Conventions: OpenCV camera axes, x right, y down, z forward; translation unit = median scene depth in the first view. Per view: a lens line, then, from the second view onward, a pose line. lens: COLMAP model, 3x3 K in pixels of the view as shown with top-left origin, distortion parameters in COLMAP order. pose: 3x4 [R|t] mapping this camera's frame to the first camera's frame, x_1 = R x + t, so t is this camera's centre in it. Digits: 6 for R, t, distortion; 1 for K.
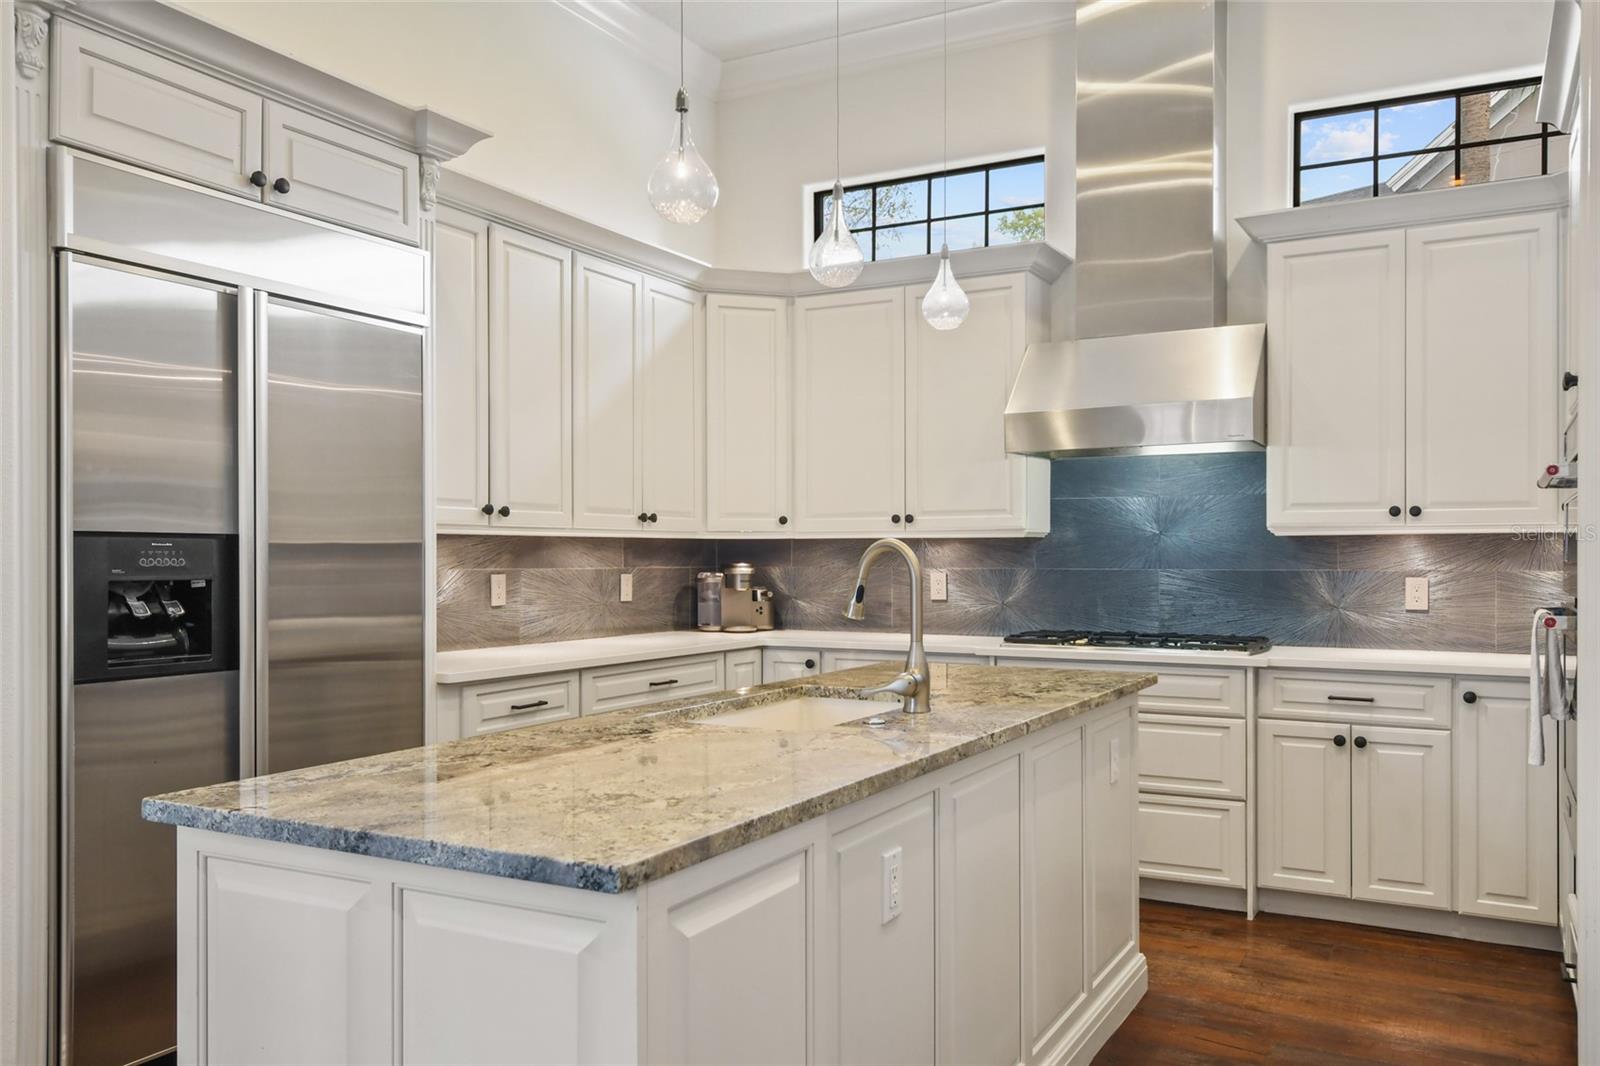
lens RADIAL K [[1248.9, 0, 807.1], [0, 1248.9, 565.2], [0, 0, 1]] dist [0.022739, -0.019426]
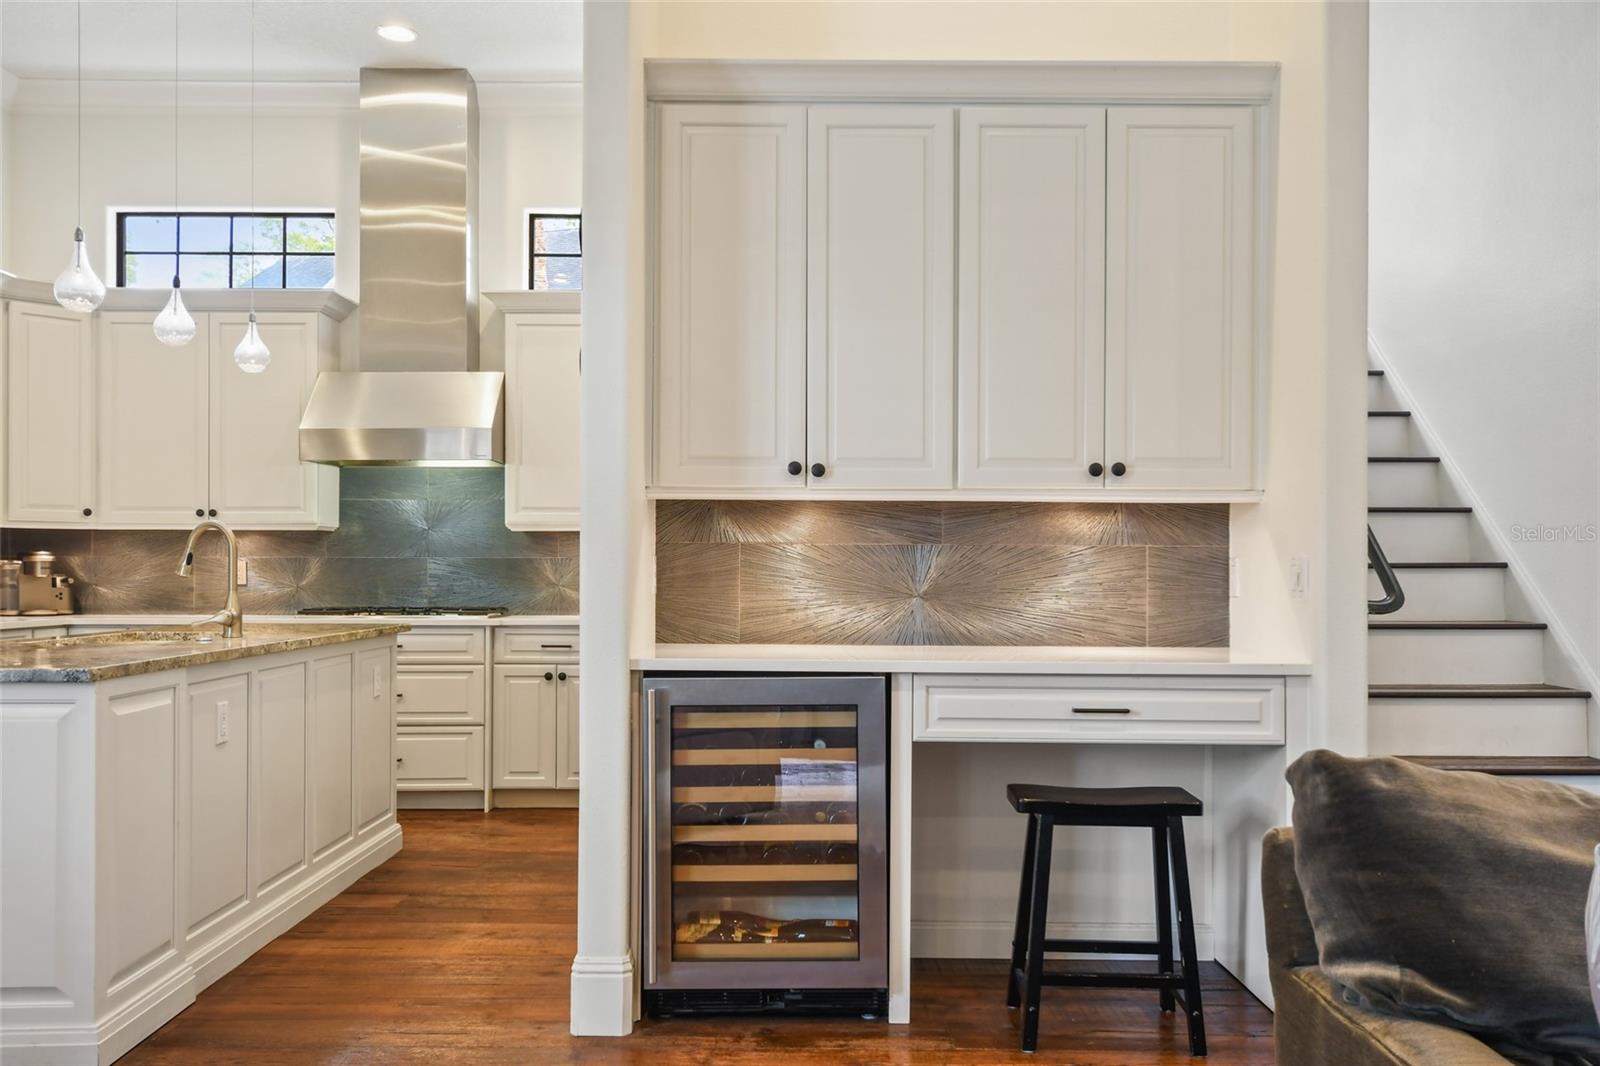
lens RADIAL K [[1391.8, 0, 798.3], [0, 1391.8, 561.0], [0, 0, 1]] dist [0.013605, -0.016055]
pose [[0.879057, 0.006013, 0.476679, -0.071845], [0.000831, 0.999900, -0.014146, 0.032892], [-0.476717, 0.012832, 0.878963, -0.499136]]
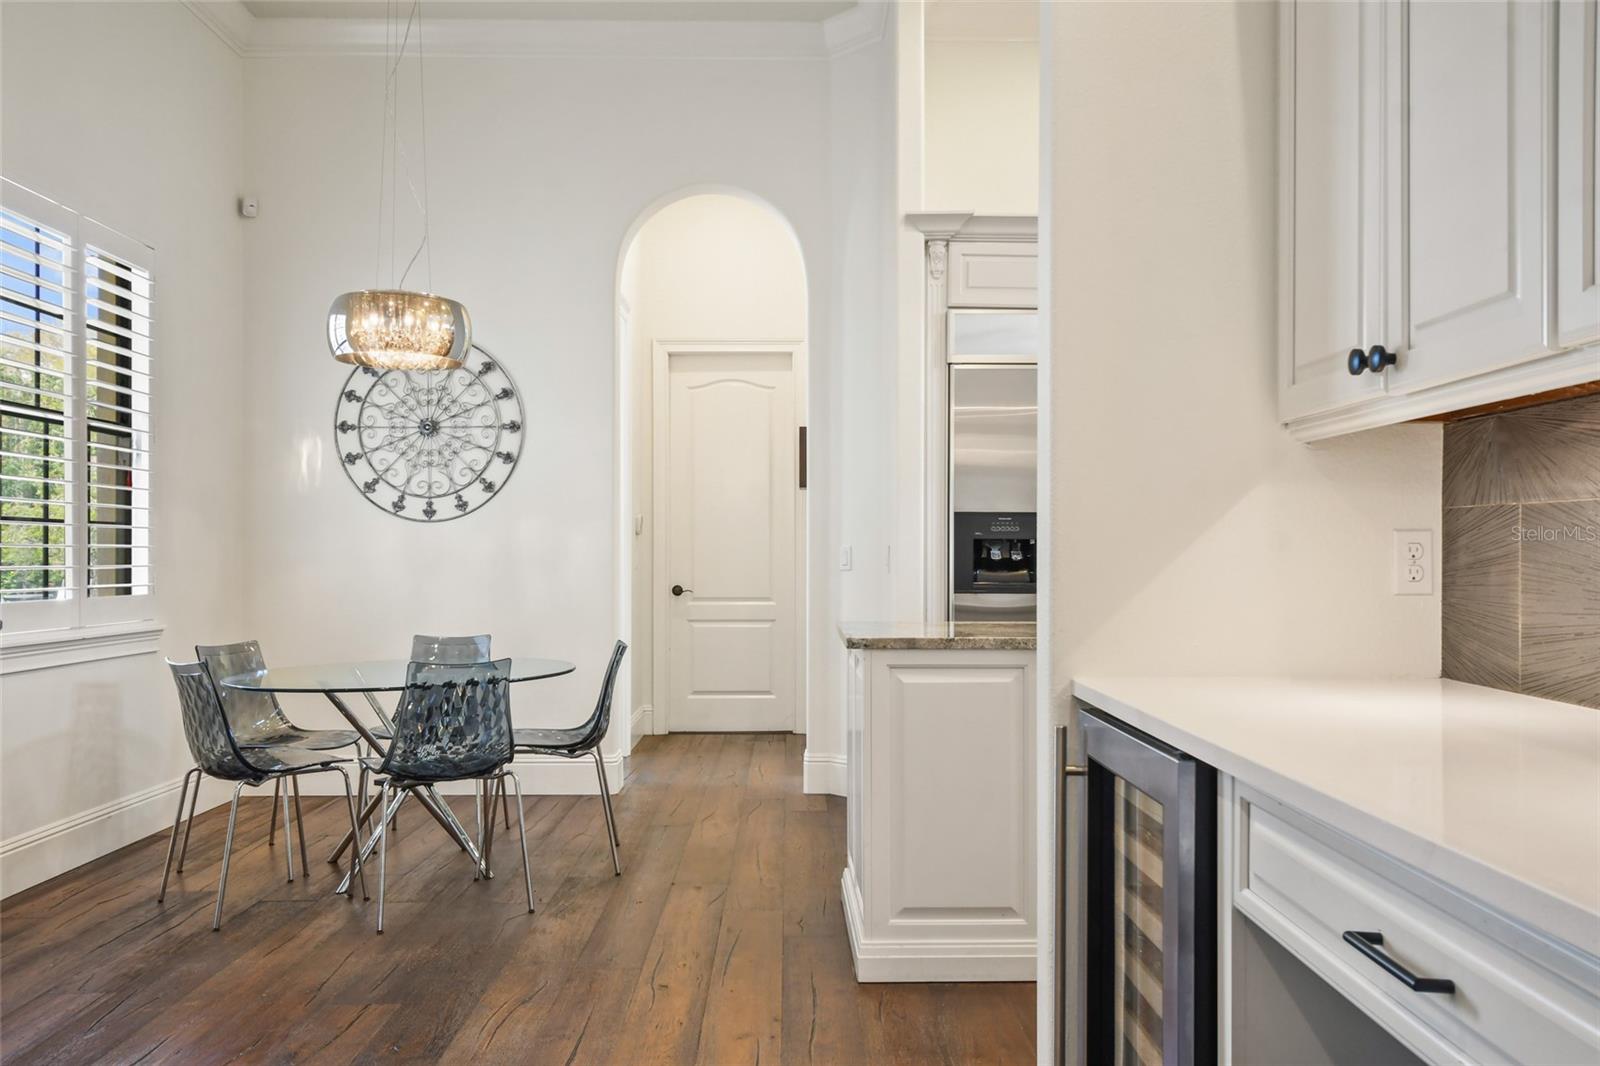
lens RADIAL K [[1280.0, 0, 800.1], [0, 1280.0, 552.1], [0, 0, 1]] dist [0.015561, -0.007683]
pose [[0.487099, -0.000462, -0.873346, 0.634327], [-0.009042, 0.999944, -0.005572, 0.029898], [0.873300, 0.010611, 0.487068, -0.090108]]
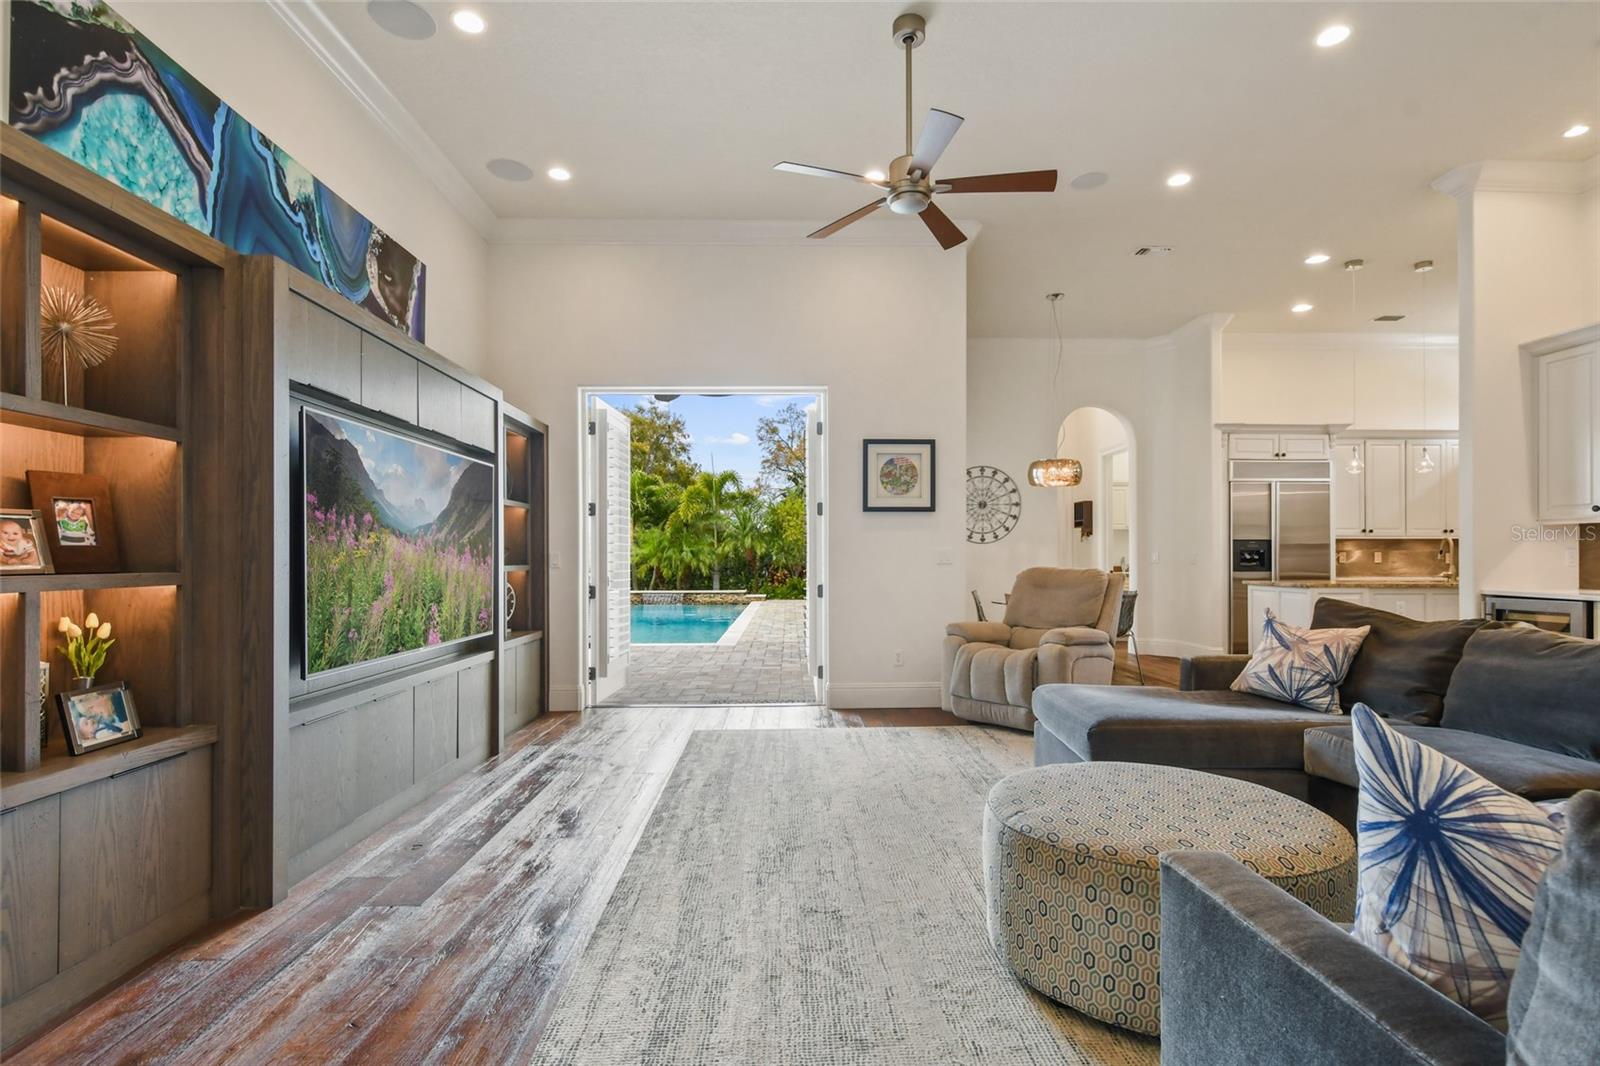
lens RADIAL K [[766.6, 0, 805.2], [0, 766.6, 550.9], [0, 0, 1]] dist [0.007999, -0.002278]
pose [[0.496261, -0.008281, -0.868134, 0.746706], [-0.006622, 0.999889, -0.013323, 0.042428], [0.868148, 0.012361, 0.496151, -1.215317]]
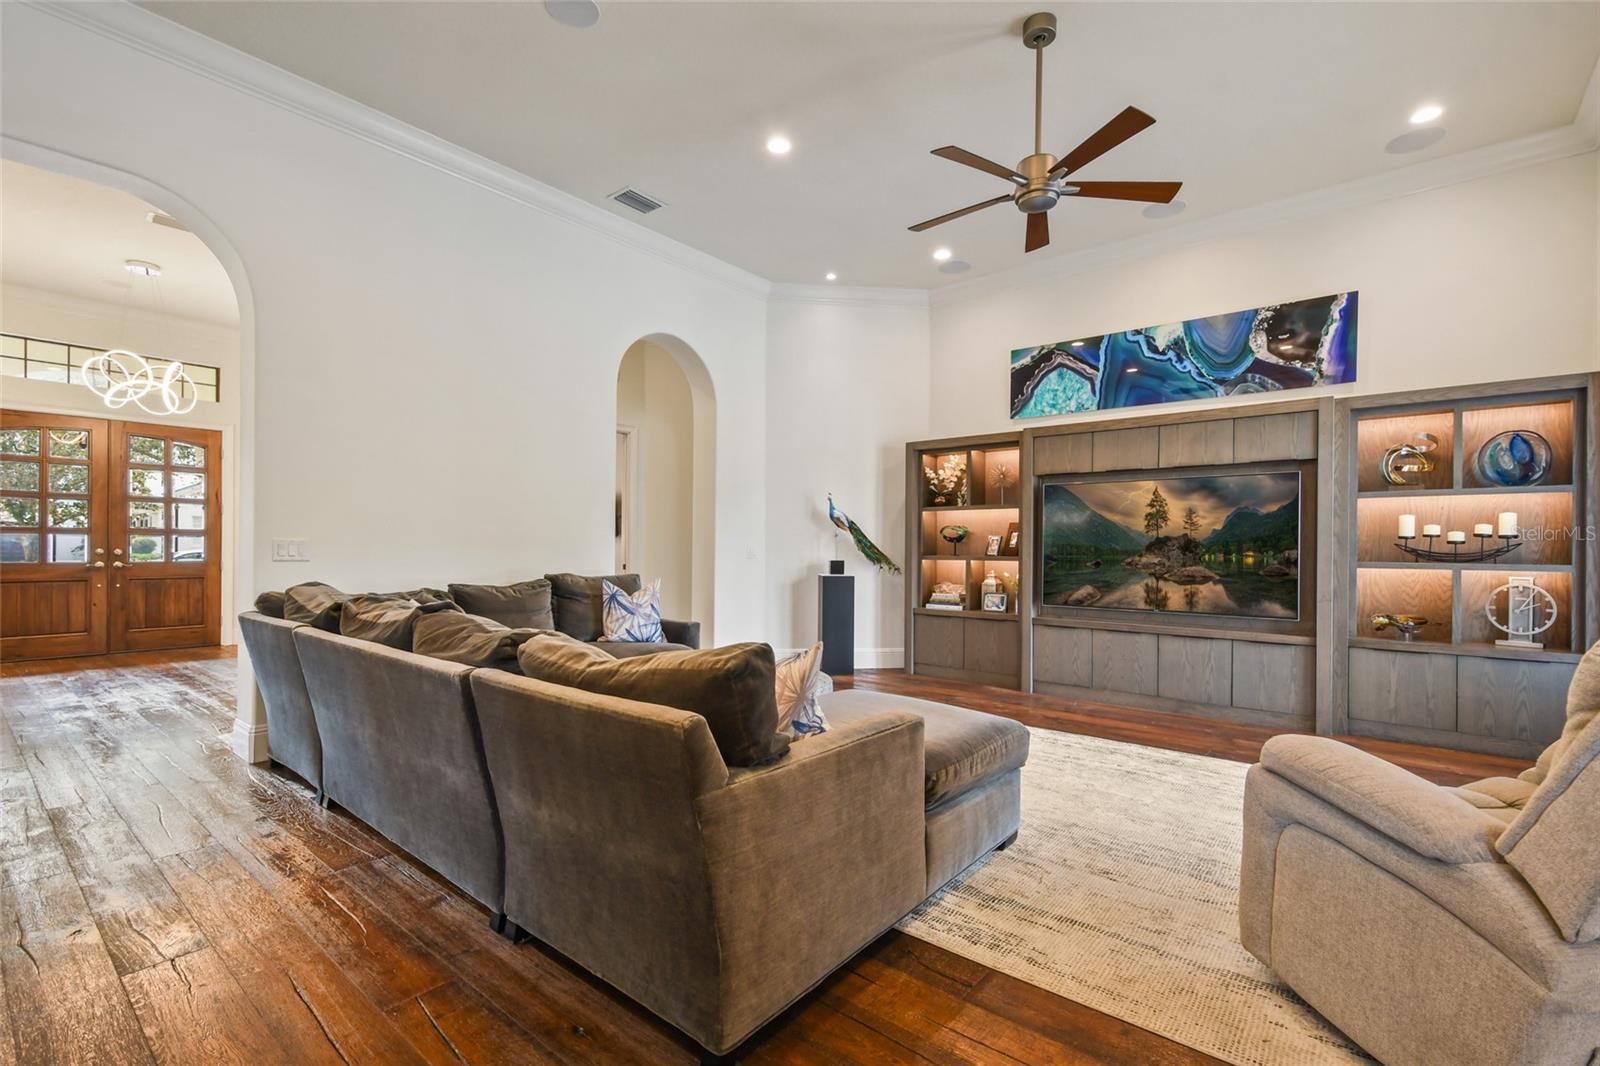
lens RADIAL K [[714.3, 0, 805.0], [0, 714.3, 550.1], [0, 0, 1]] dist [0.019835, -0.005543]
pose [[-0.980807, -0.006193, 0.194884, 0.159081], [-0.004100, 0.999930, 0.011142, 0.026343], [-0.194939, 0.010129, -0.980763, 0.163370]]
